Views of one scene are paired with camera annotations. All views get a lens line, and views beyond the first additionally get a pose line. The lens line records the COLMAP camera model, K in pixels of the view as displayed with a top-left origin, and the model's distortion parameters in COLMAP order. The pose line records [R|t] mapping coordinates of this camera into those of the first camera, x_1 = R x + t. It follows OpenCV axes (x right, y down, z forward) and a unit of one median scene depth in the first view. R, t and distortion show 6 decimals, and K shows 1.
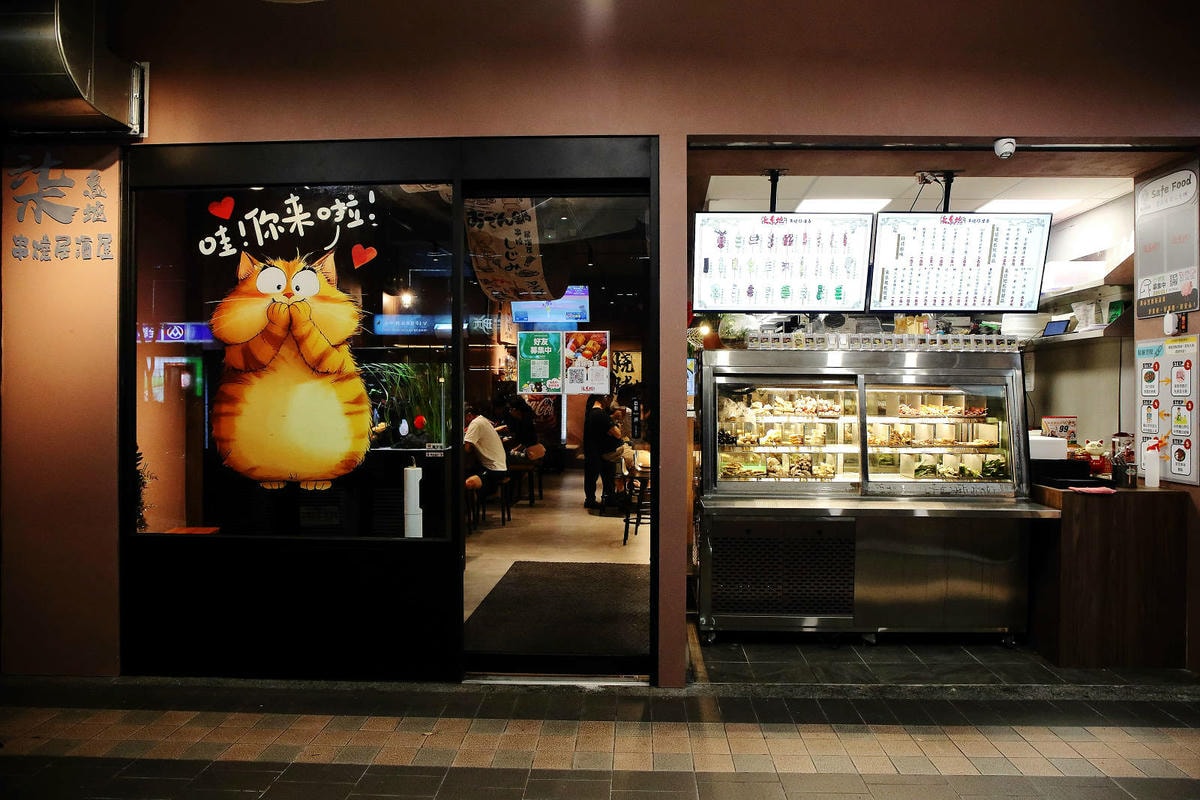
lens RADIAL K [[825.8, 0, 600.0], [0, 825.8, 400.0], [0, 0, 1]] dist [-0.109102, 0.078691]
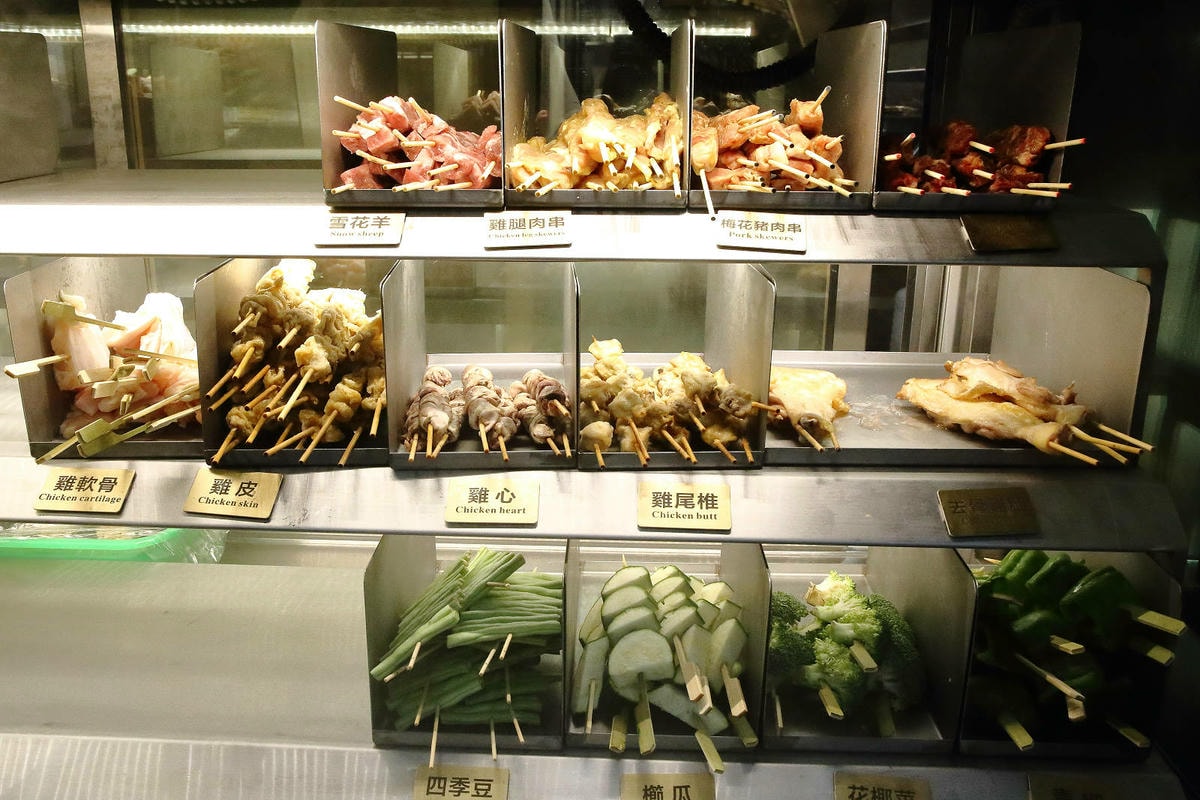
lens RADIAL K [[1050.7, 0, 600.0], [0, 1050.7, 400.0], [0, 0, 1]] dist [-0.011047, -0.001201]
pose [[0.998806, -0.005336, 0.048566, 0.414498], [-0.007726, 0.964263, 0.264833, 0.007959], [-0.048243, -0.264892, 0.963071, 0.871643]]
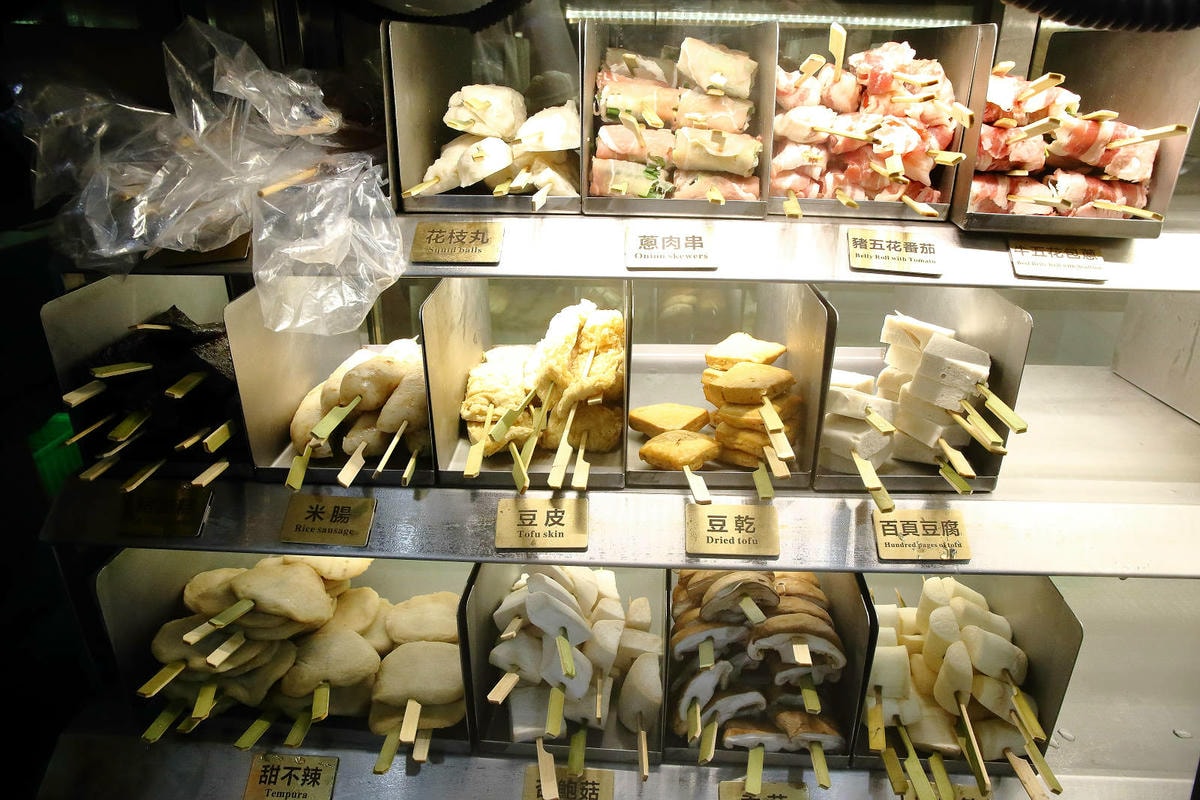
lens RADIAL K [[825.8, 0, 600.0], [0, 825.8, 400.0], [0, 0, 1]] dist [-0.109102, 0.078691]
pose [[0.999992, 0.000788, 0.003871, 0.225007], [-0.002112, 0.934751, 0.355298, 0.002852], [-0.003338, -0.355304, 0.934745, 0.926372]]
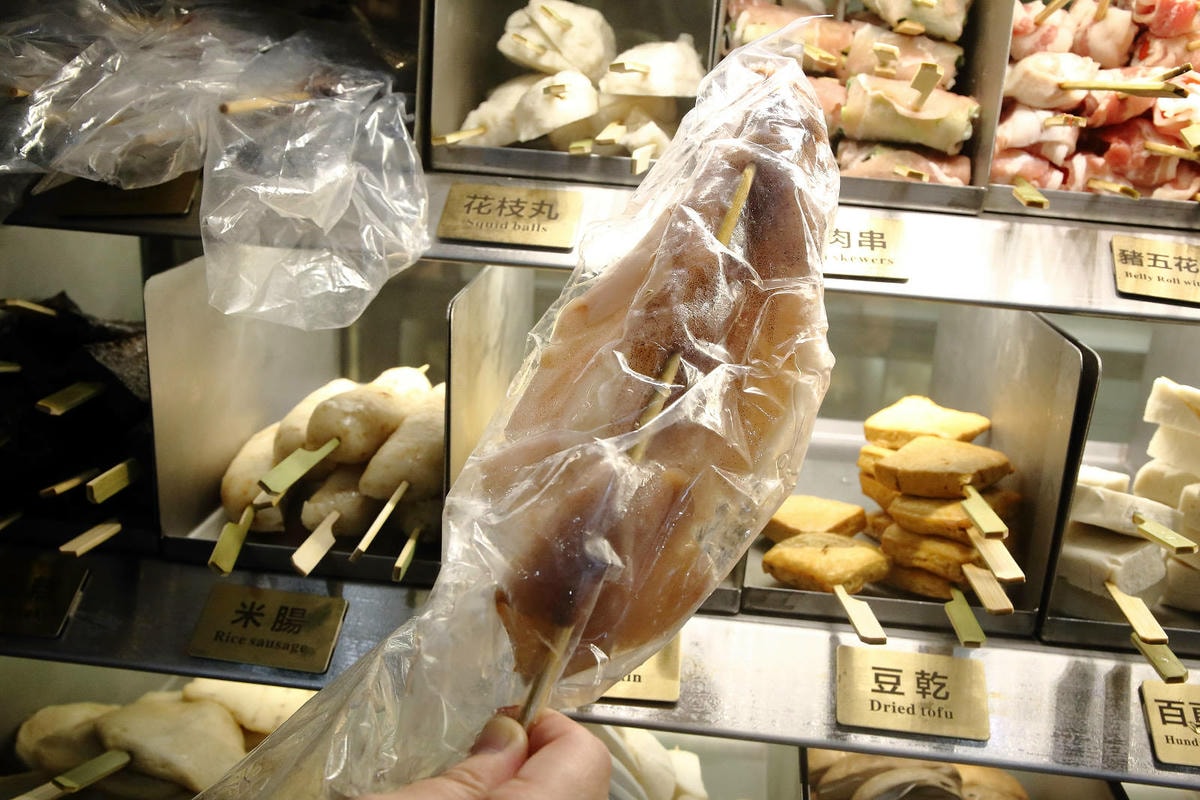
lens RADIAL K [[1158.3, 0, 600.0], [0, 1158.3, 400.0], [0, 0, 1]] dist [-0.052218, 0.074786]
pose [[0.996642, 0.076434, -0.029376, 0.217921], [-0.067020, 0.967540, 0.243668, 0.013246], [0.047047, -0.240881, 0.969414, 0.934748]]
